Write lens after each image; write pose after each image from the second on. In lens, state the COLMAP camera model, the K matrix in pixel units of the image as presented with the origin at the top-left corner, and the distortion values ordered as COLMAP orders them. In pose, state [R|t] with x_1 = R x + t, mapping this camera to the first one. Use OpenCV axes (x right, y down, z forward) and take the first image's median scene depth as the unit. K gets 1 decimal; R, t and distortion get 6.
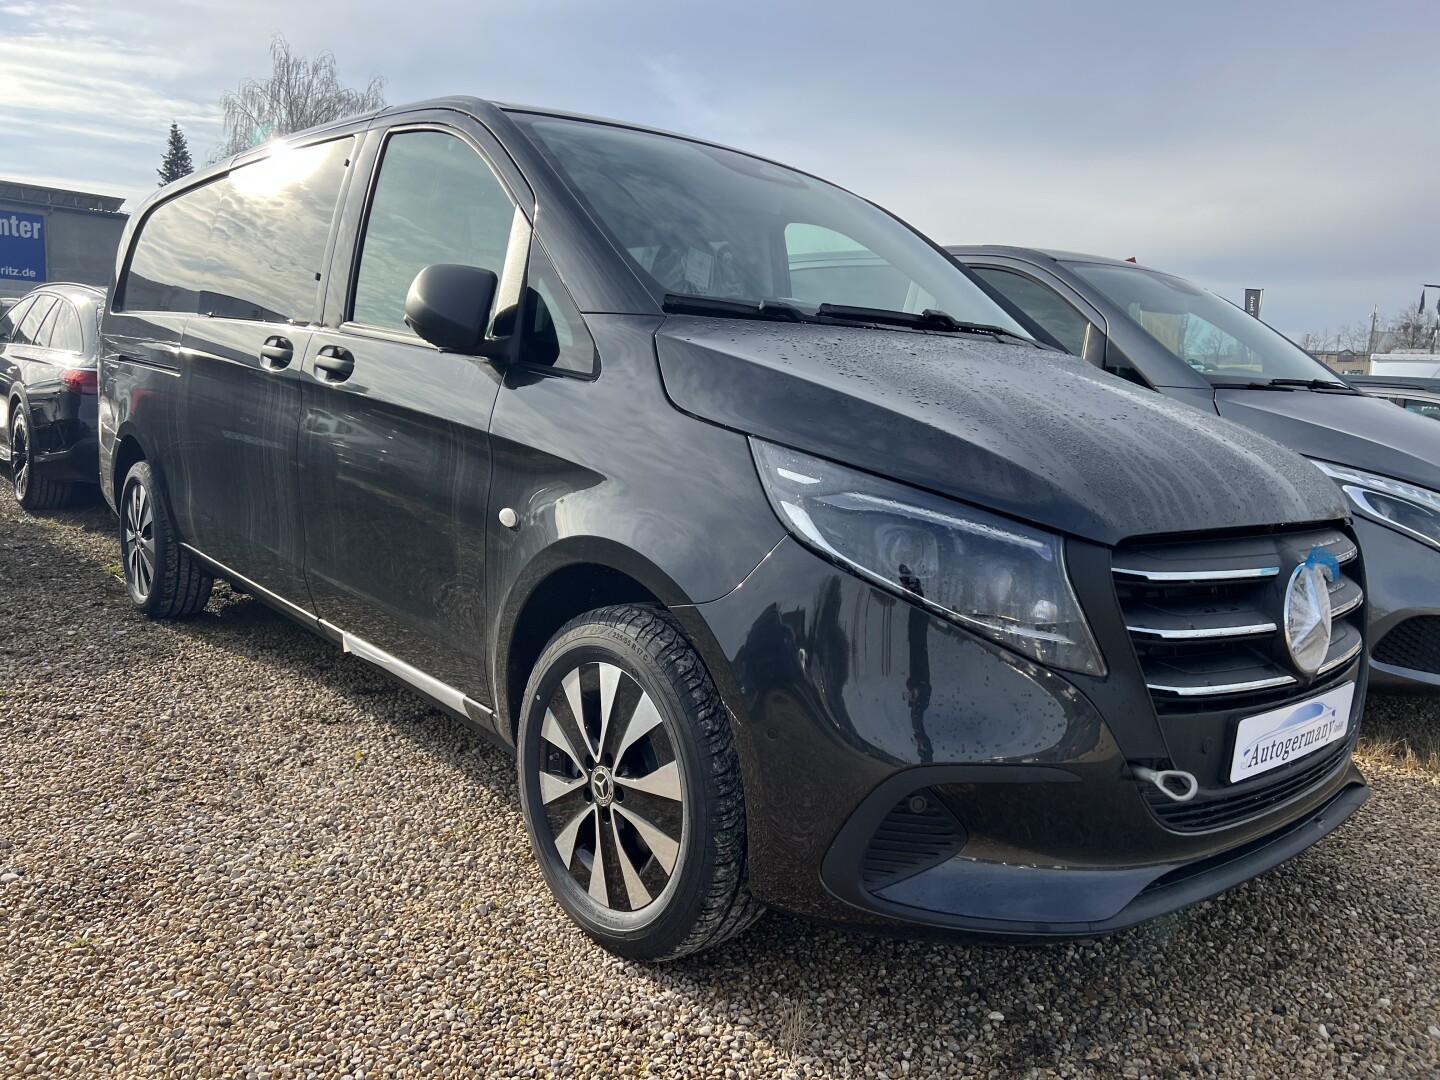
lens RADIAL K [[1098.8, 0, 722.8], [0, 1098.8, 541.1], [0, 0, 1]] dist [0.055651, -0.058846]
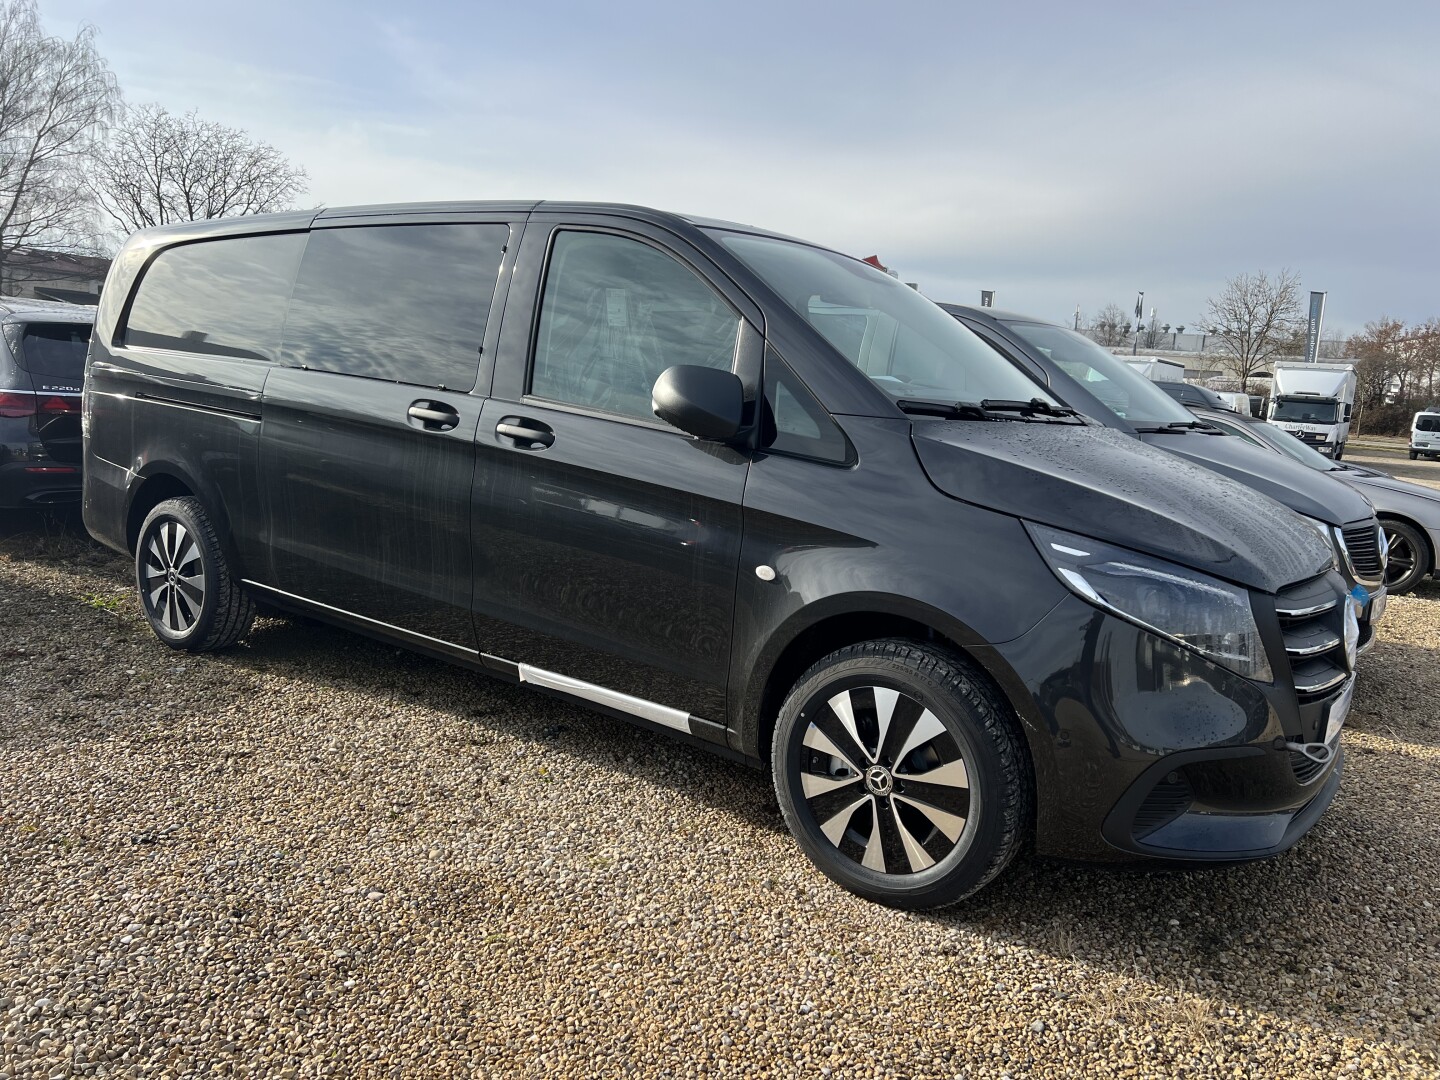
lens RADIAL K [[1098.8, 0, 727.8], [0, 1098.8, 546.6], [0, 0, 1]] dist [0.055651, -0.058846]
pose [[0.973626, -0.025566, 0.226715, -0.578495], [0.021074, 0.999531, 0.022212, -0.089450], [-0.227177, -0.016849, 0.973708, -0.229754]]
